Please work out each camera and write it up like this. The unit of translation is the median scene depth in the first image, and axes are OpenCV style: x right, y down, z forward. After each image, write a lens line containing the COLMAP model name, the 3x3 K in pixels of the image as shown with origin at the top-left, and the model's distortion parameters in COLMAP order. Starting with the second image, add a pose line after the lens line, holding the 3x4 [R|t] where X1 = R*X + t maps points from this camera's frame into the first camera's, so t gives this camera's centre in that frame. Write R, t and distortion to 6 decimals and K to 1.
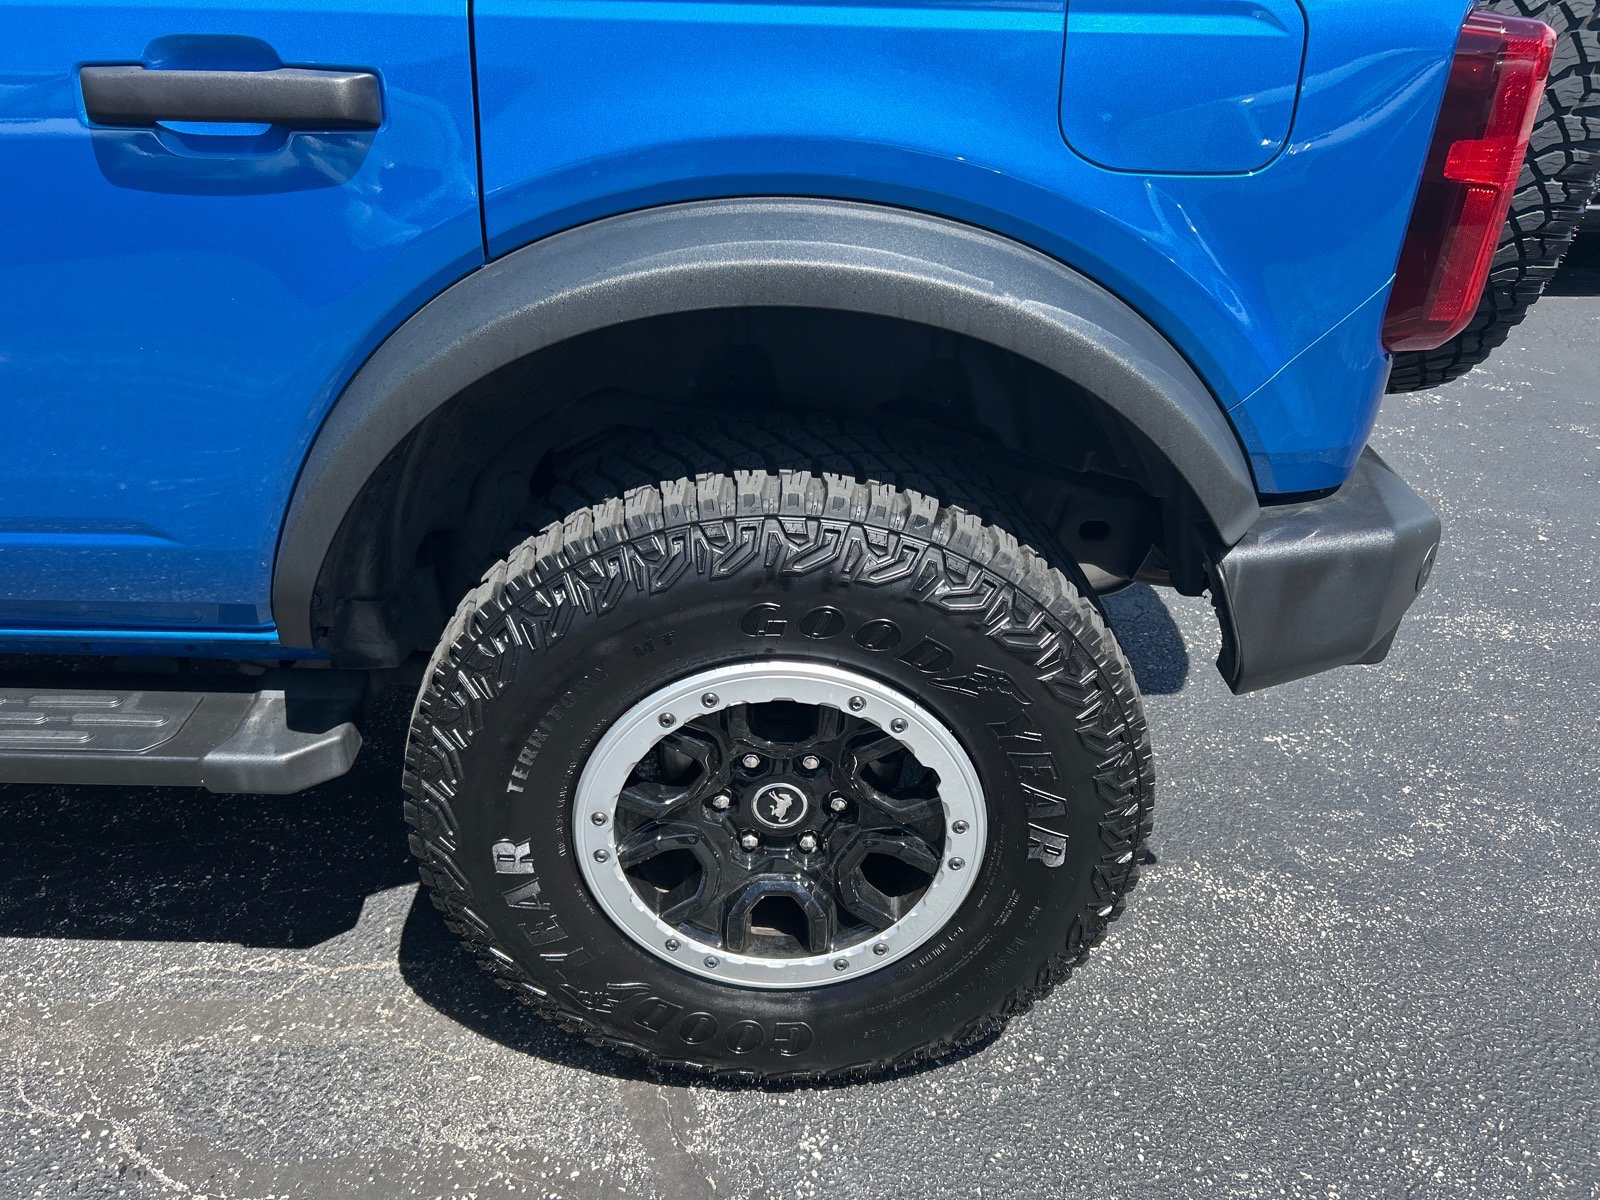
lens RADIAL K [[1204.6, 0, 800.0], [0, 1204.6, 600.0], [0, 0, 1]] dist [0.066601, -0.090106]
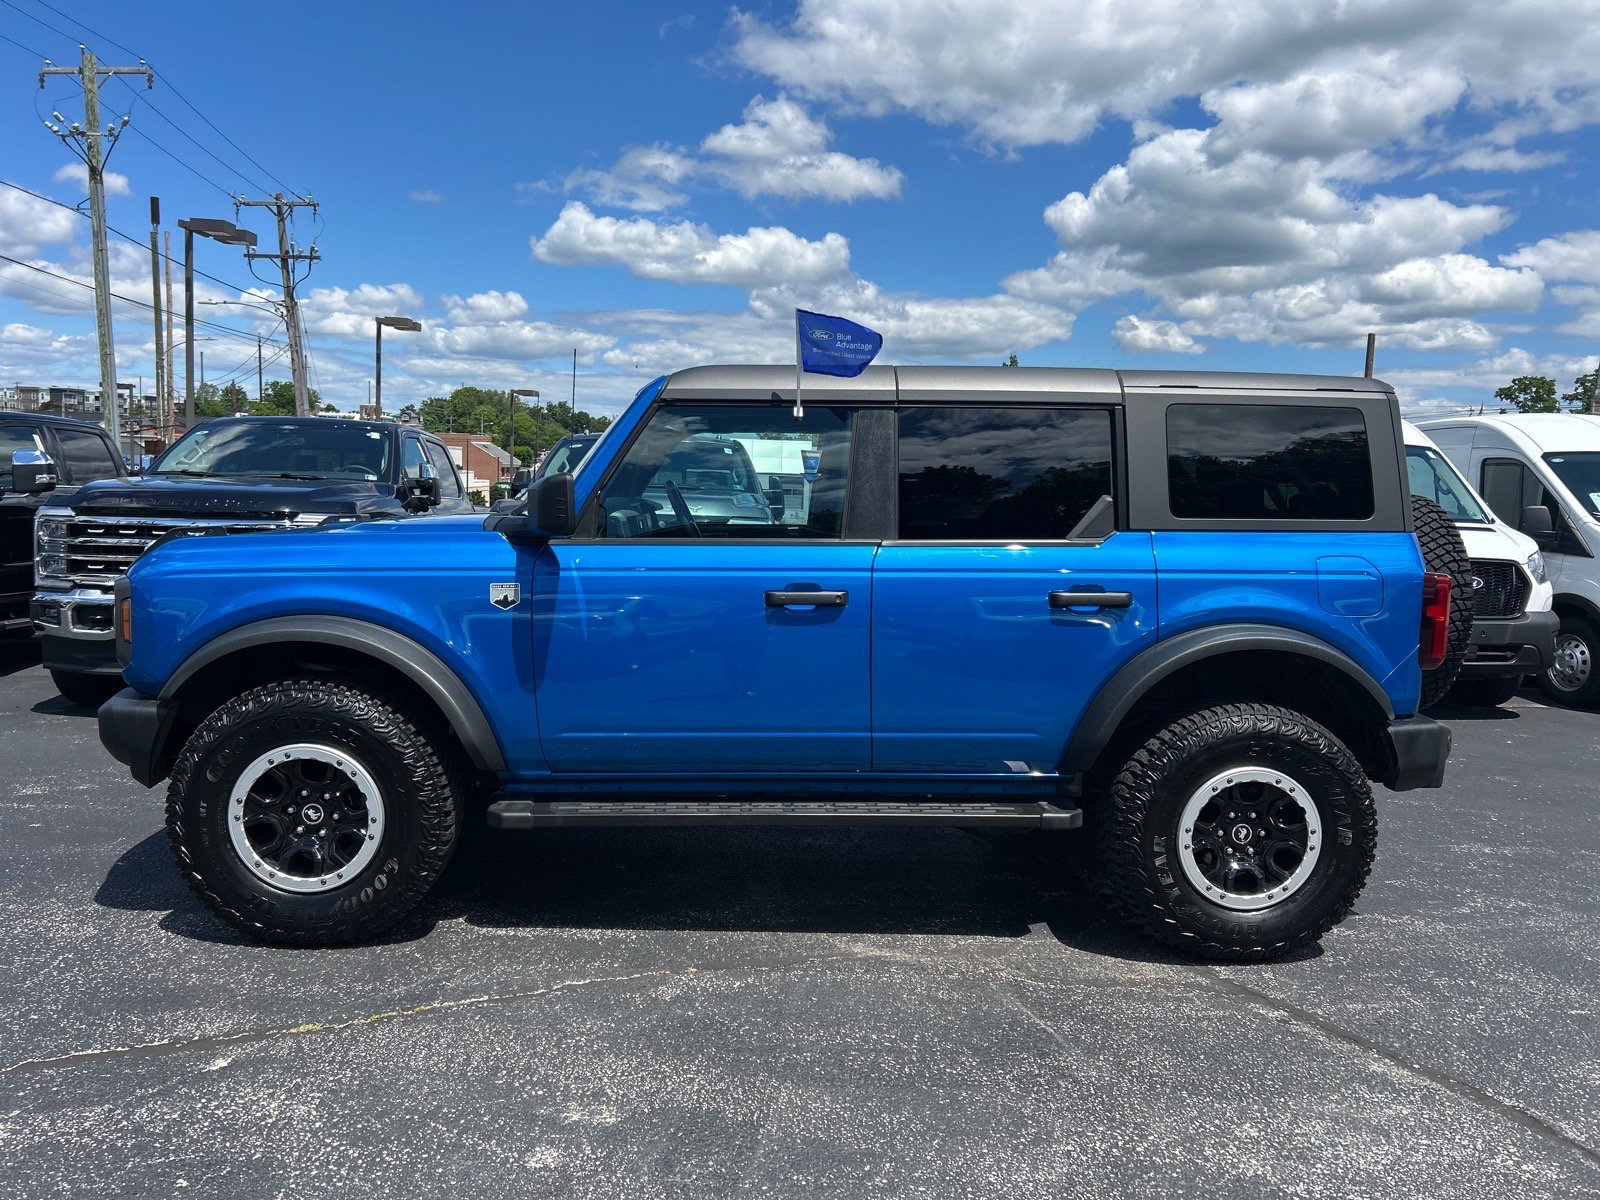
lens RADIAL K [[1204.6, 0, 800.0], [0, 1204.6, 600.0], [0, 0, 1]] dist [0.066601, -0.090106]
pose [[0.998906, -0.013407, 0.044802, -1.144155], [0.029929, 0.919413, -0.392153, 0.738043], [-0.035934, 0.393065, 0.918808, -1.731516]]
